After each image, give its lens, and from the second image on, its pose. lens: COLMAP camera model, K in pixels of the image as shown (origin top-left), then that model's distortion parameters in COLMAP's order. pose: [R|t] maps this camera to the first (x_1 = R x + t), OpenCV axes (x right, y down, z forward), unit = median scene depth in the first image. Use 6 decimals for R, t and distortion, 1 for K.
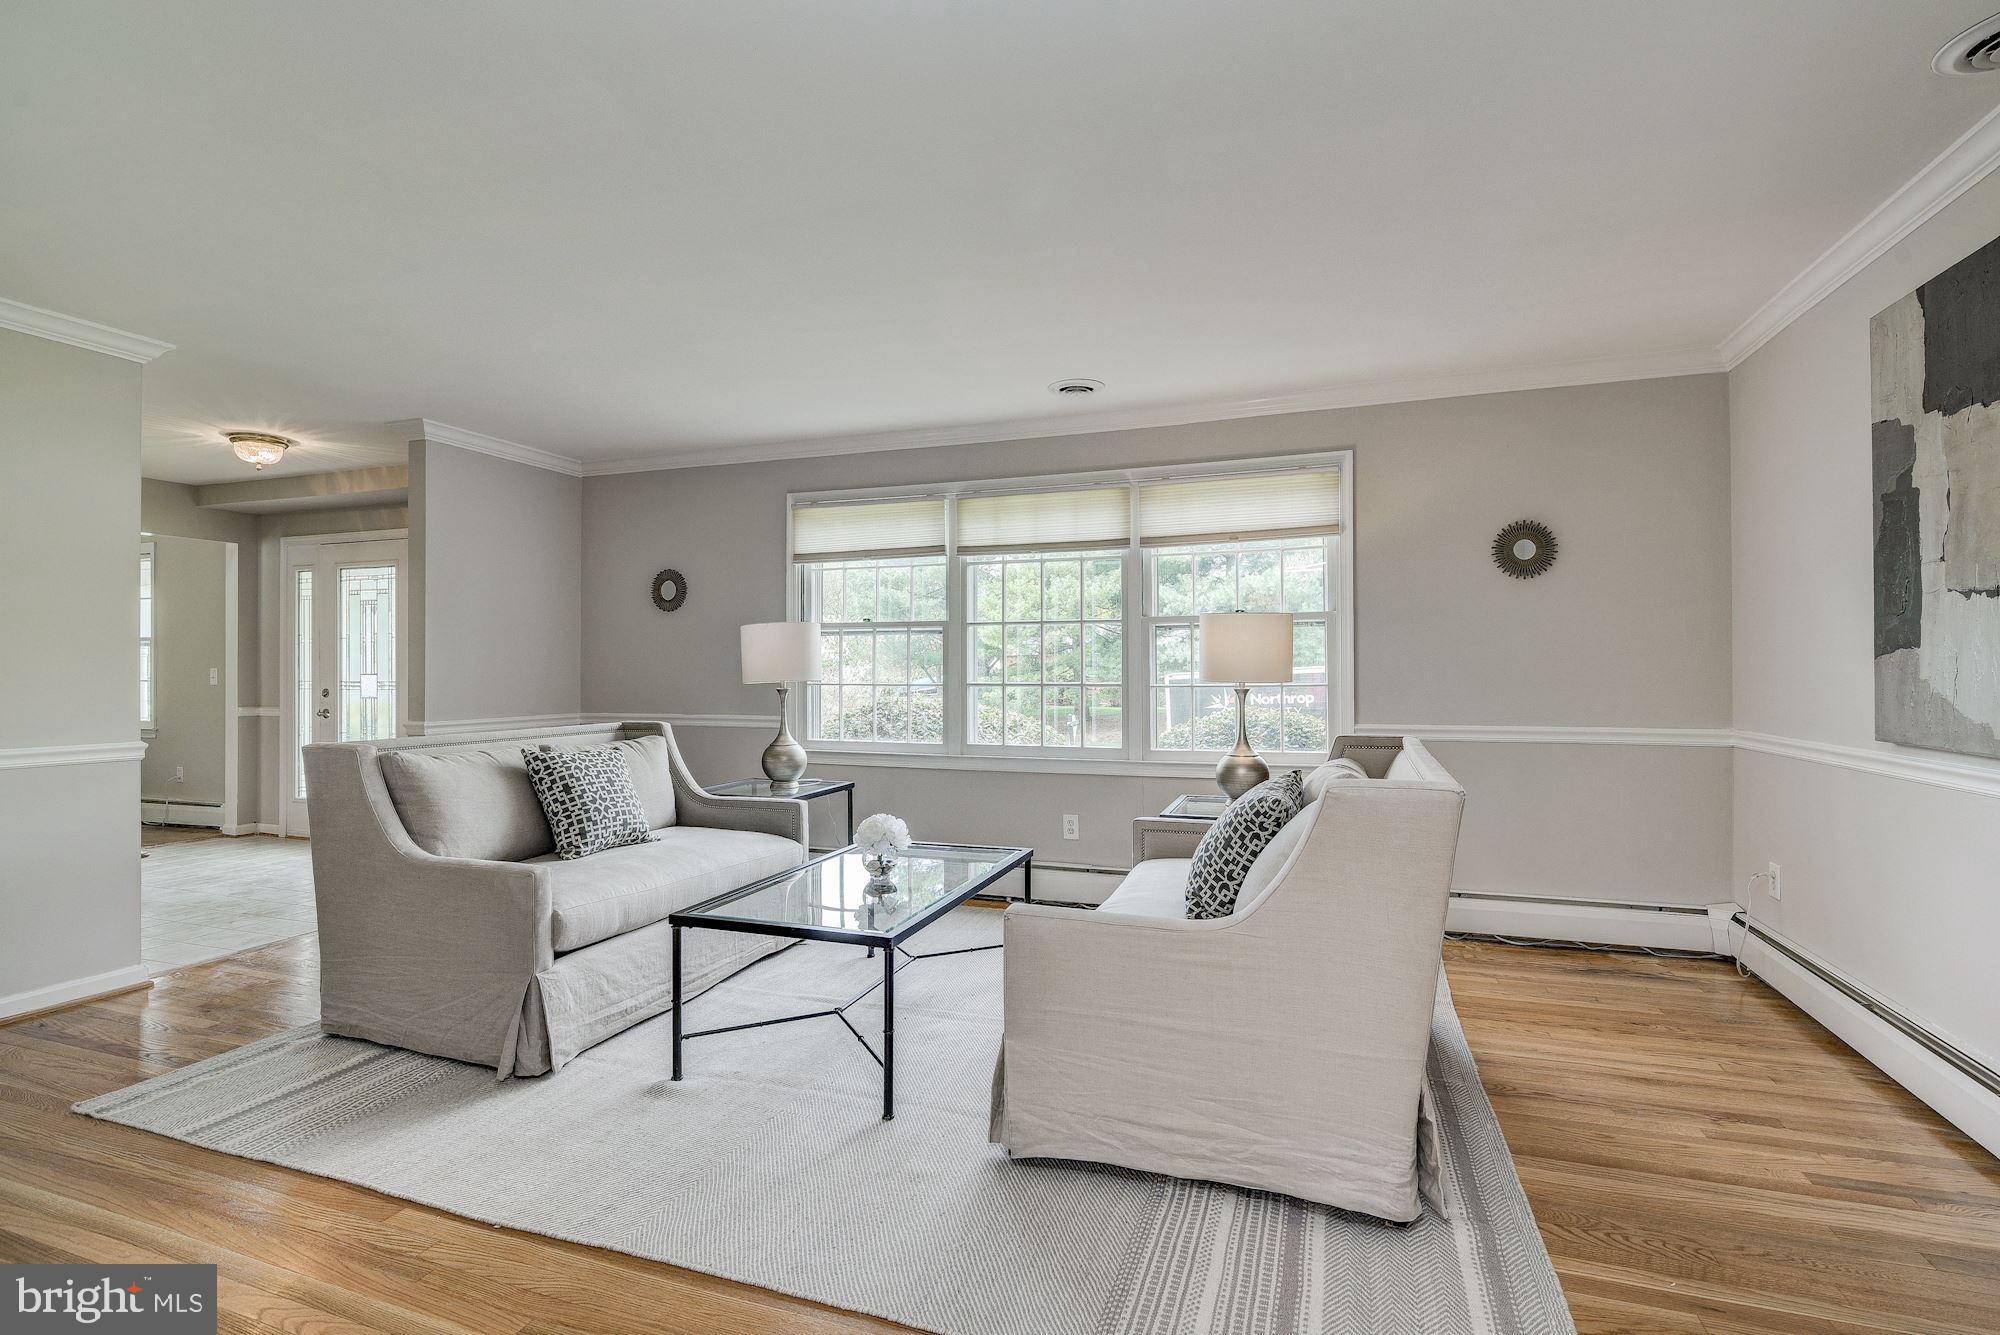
lens RADIAL K [[916.2, 0, 1006.6], [0, 916.2, 664.2], [0, 0, 1]] dist [-0.001505, -0.000171]
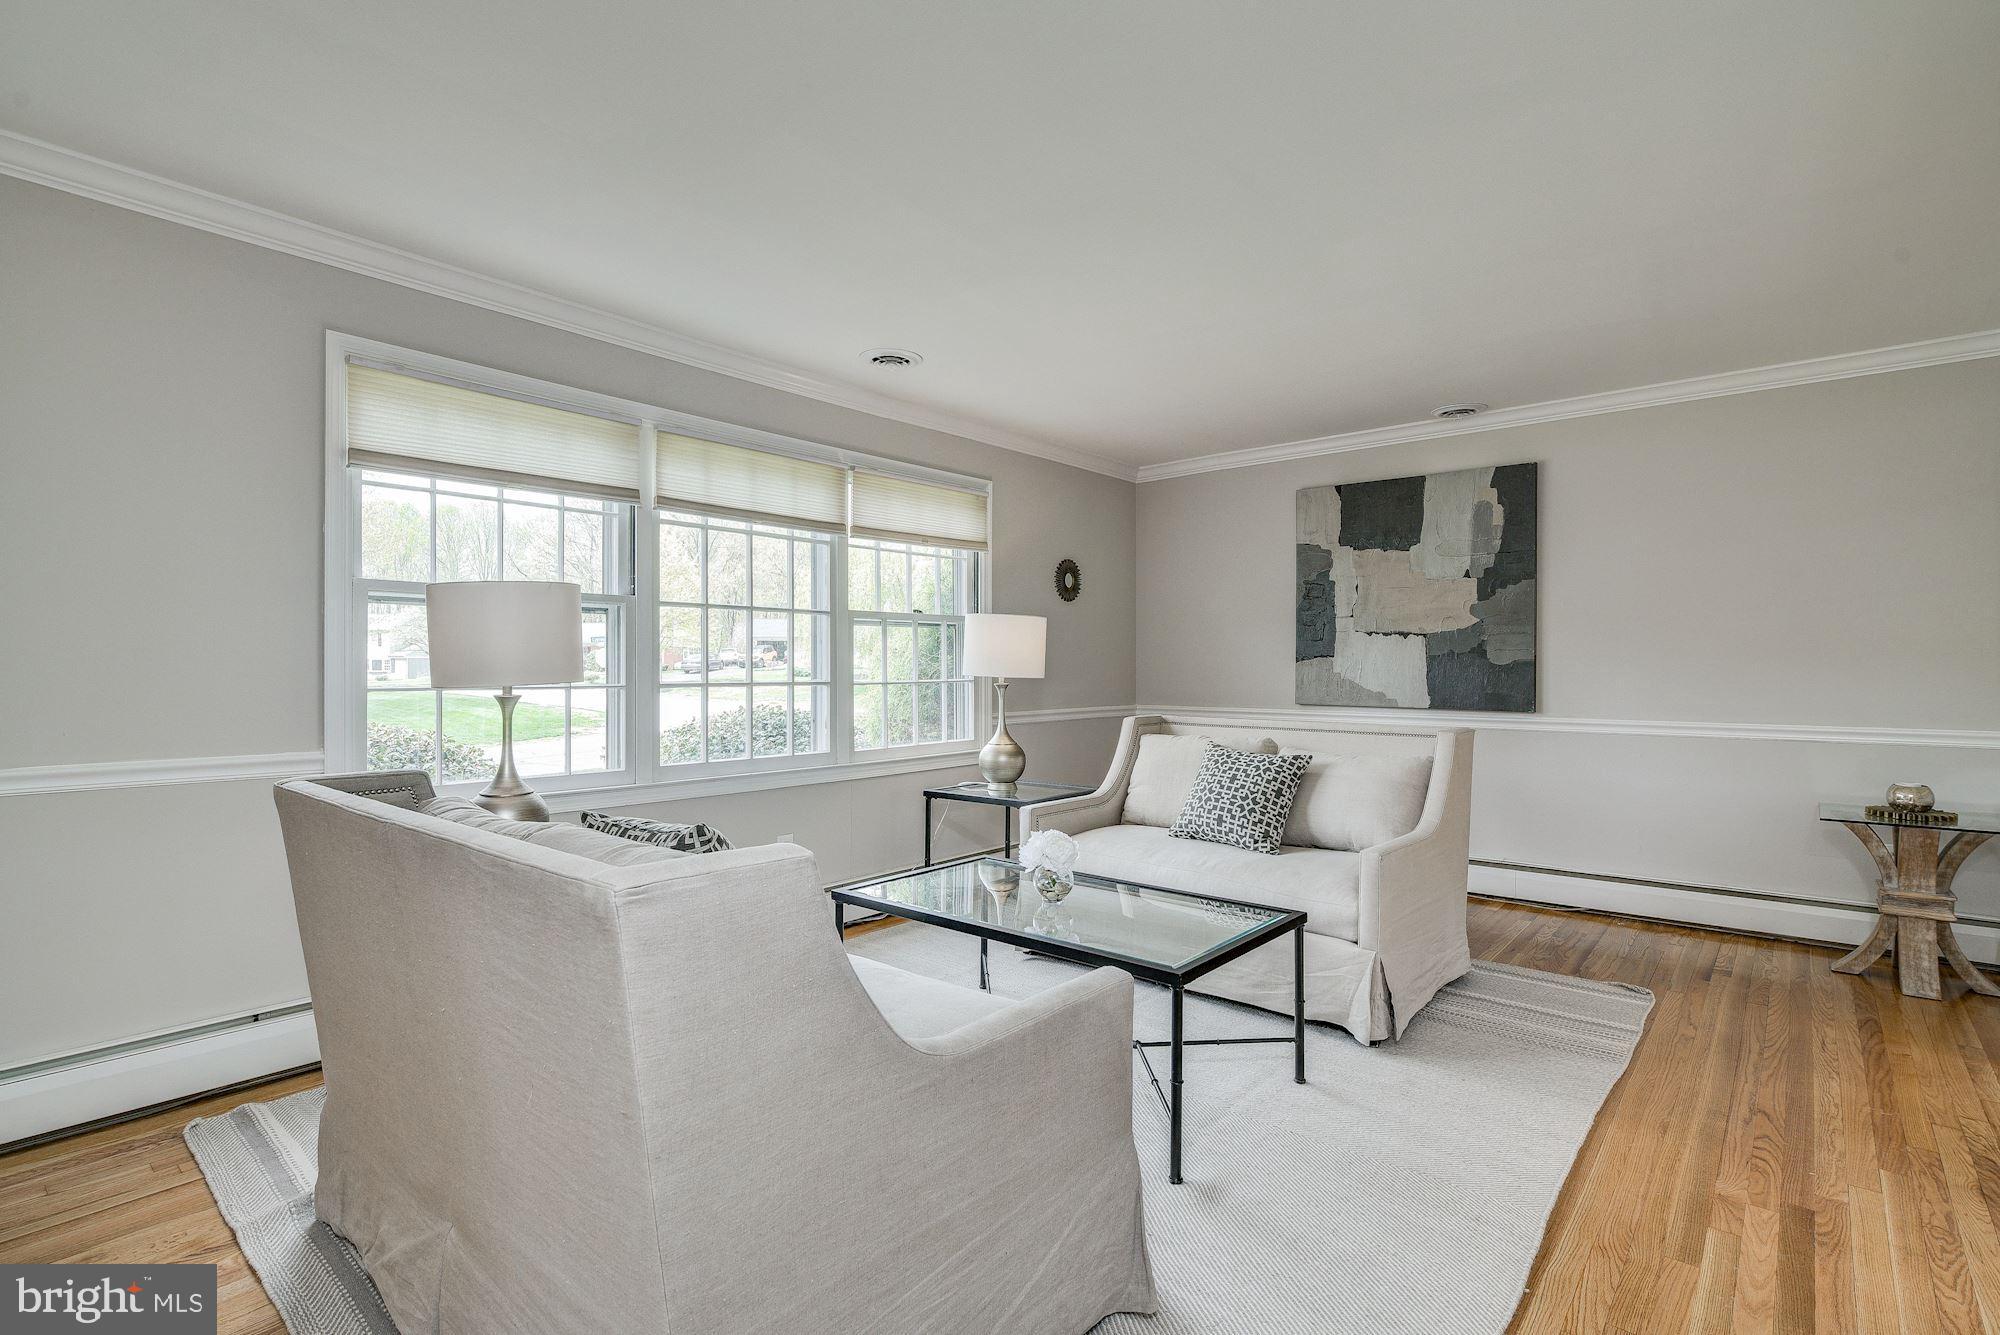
lens RADIAL K [[944.3, 0, 1001.2], [0, 944.3, 672.9], [0, 0, 1]] dist [0.000514, 0.000037]
pose [[0.358397, -0.004854, 0.933557, -0.739053], [-0.010338, 0.999905, 0.009168, 0.002784], [-0.933512, -0.012937, 0.358312, 0.533652]]
